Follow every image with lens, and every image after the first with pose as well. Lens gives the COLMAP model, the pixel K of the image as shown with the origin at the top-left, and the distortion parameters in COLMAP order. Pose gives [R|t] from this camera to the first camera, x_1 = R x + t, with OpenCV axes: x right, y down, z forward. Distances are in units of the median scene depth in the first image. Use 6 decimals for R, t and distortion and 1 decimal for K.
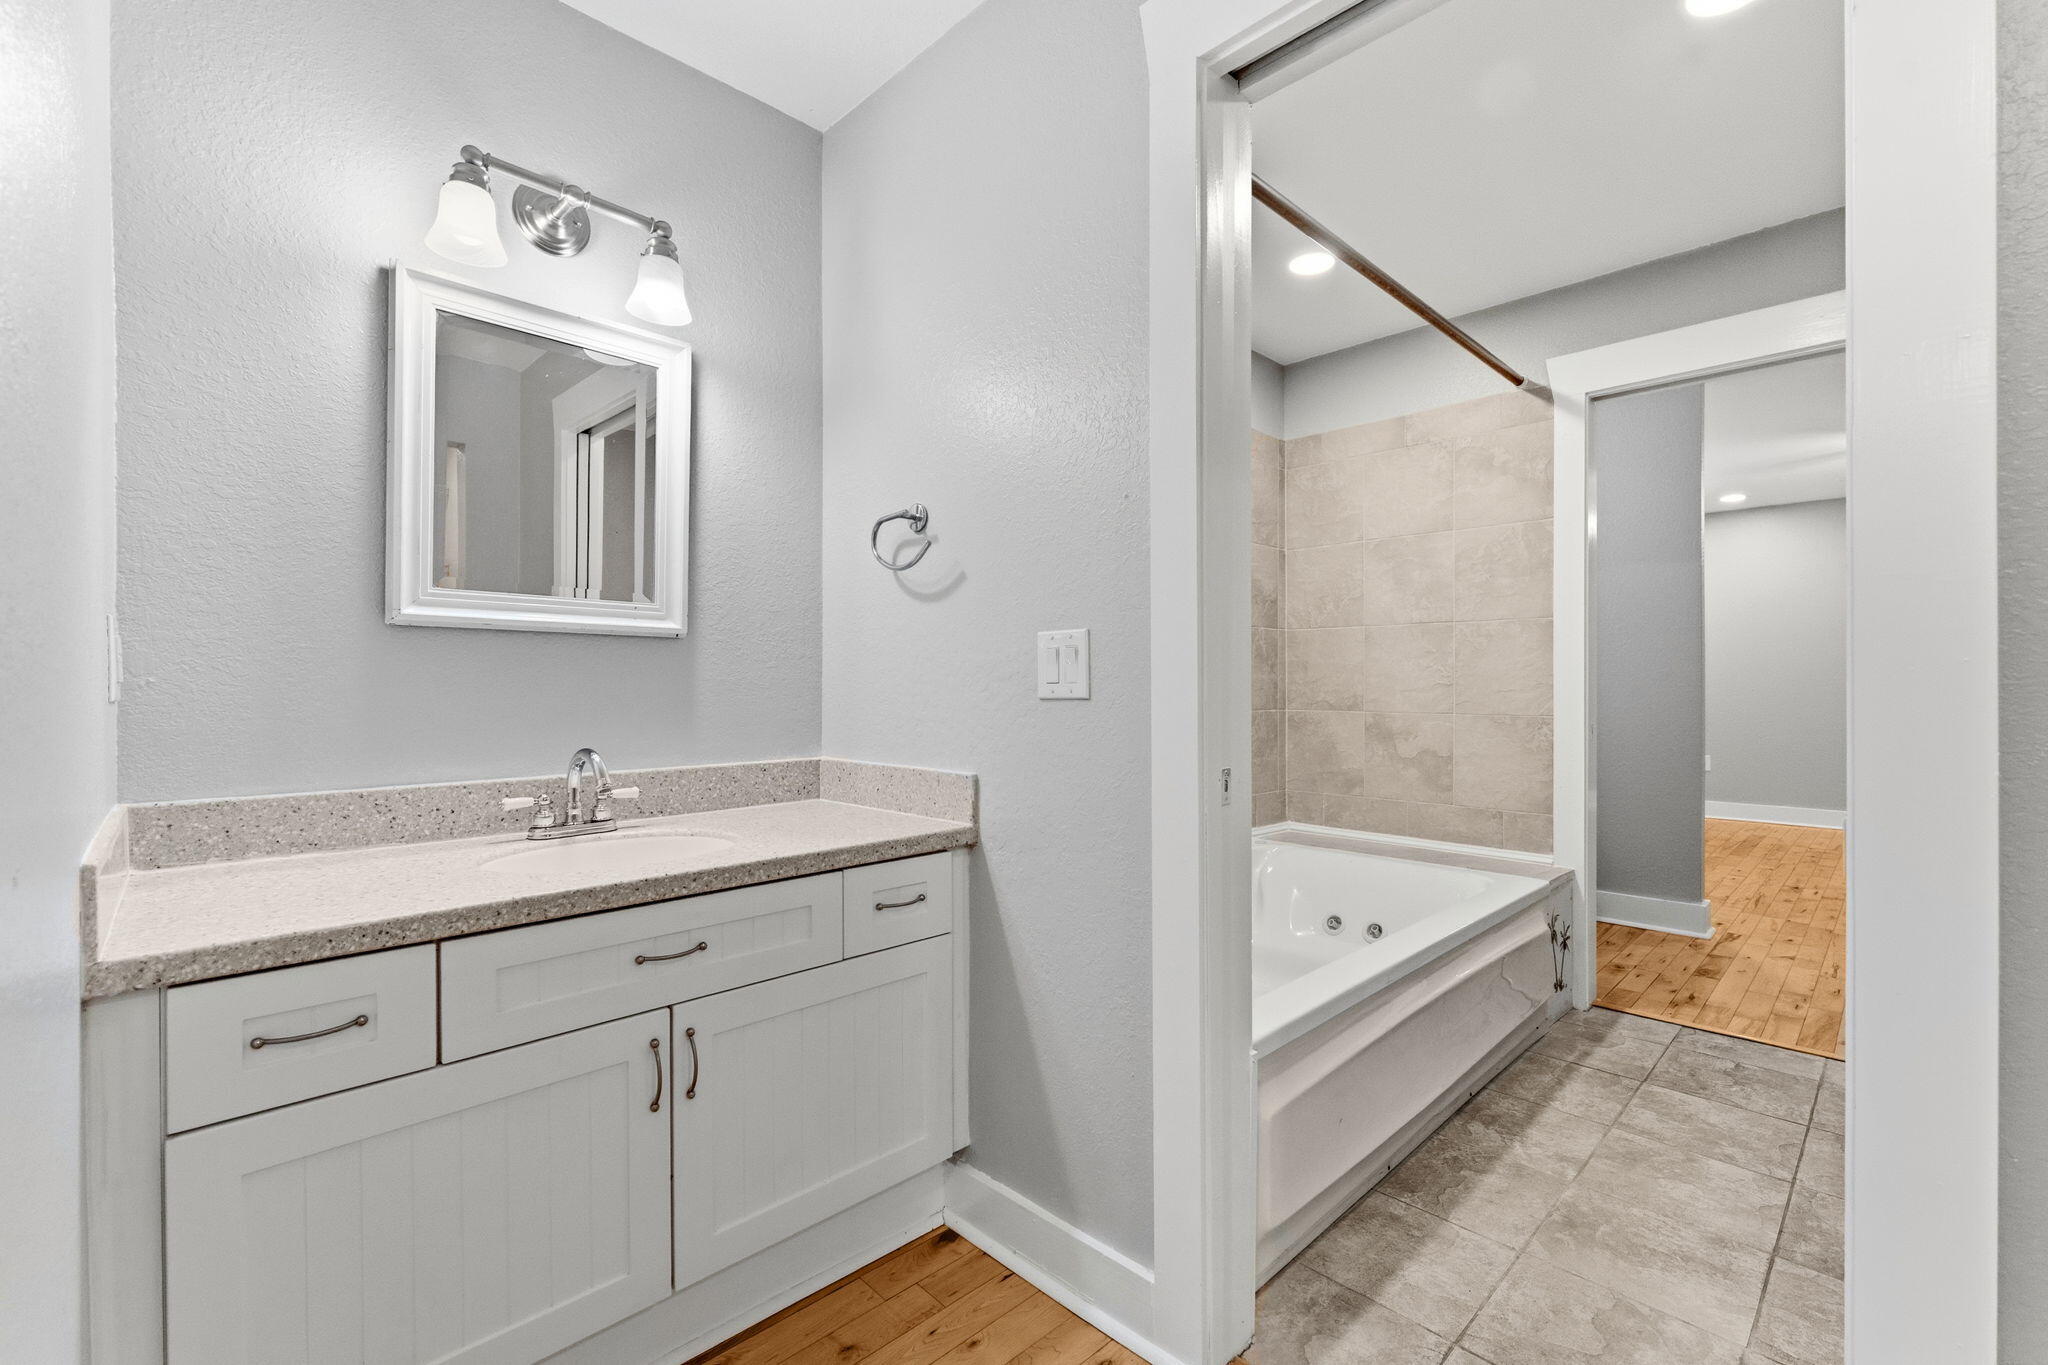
lens RADIAL K [[880.1, 0, 1023.0], [0, 880.1, 679.6], [0, 0, 1]] dist [-0.002818, 0.000333]
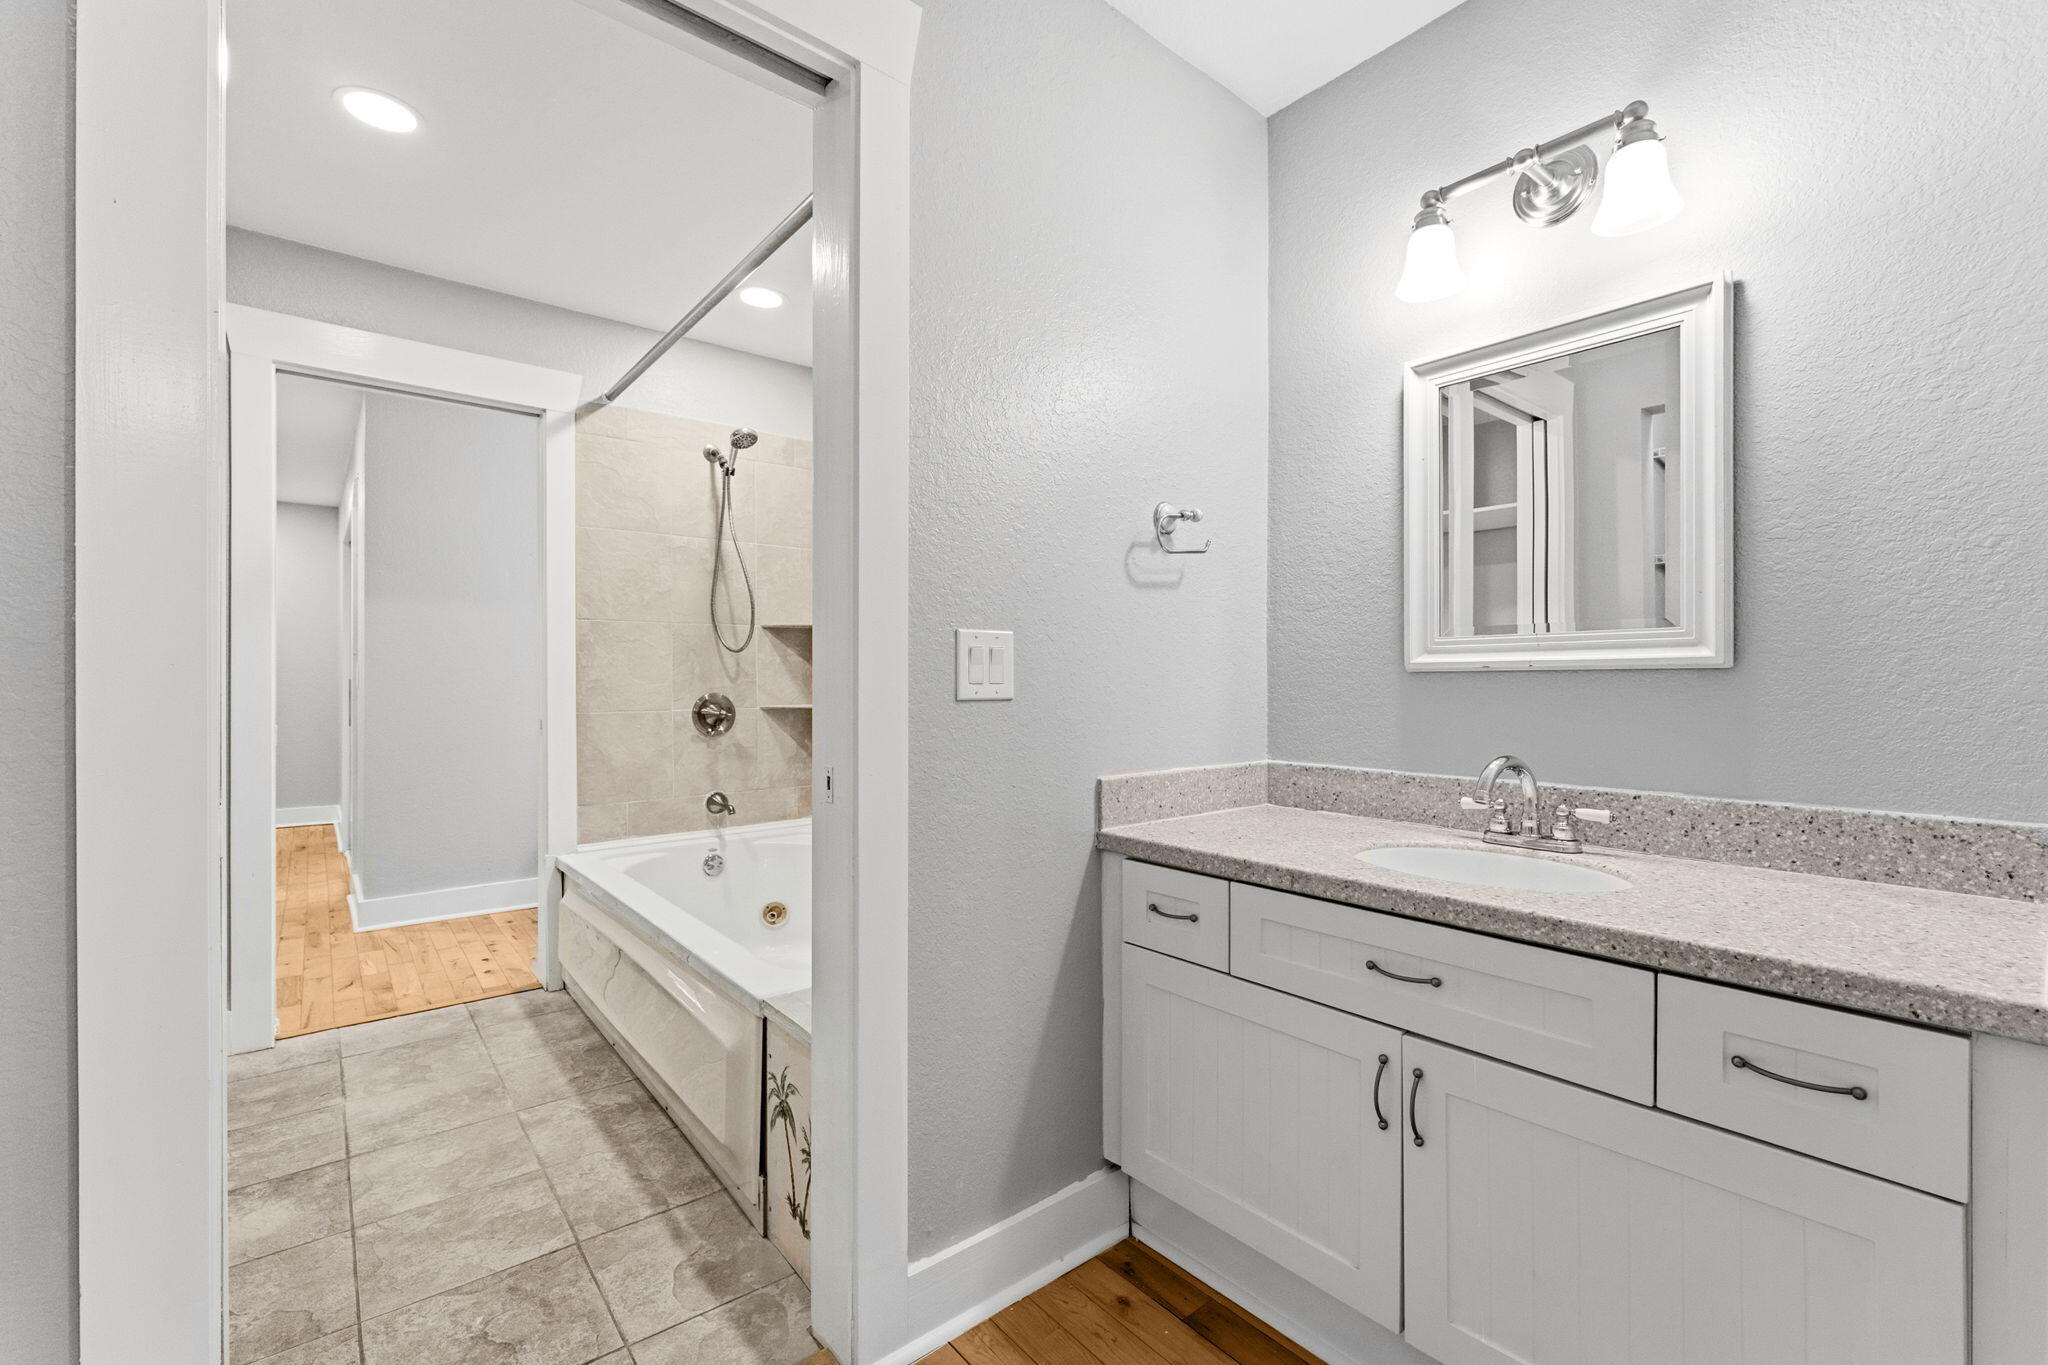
lens RADIAL K [[880.1, 0, 1024.6], [0, 880.1, 685.2], [0, 0, 1]] dist [-0.002818, 0.000333]
pose [[-0.089758, -0.005034, -0.995951, 1.554880], [-0.005292, 0.999976, -0.004577, 0.012656], [0.995950, 0.004859, -0.089782, 1.599095]]
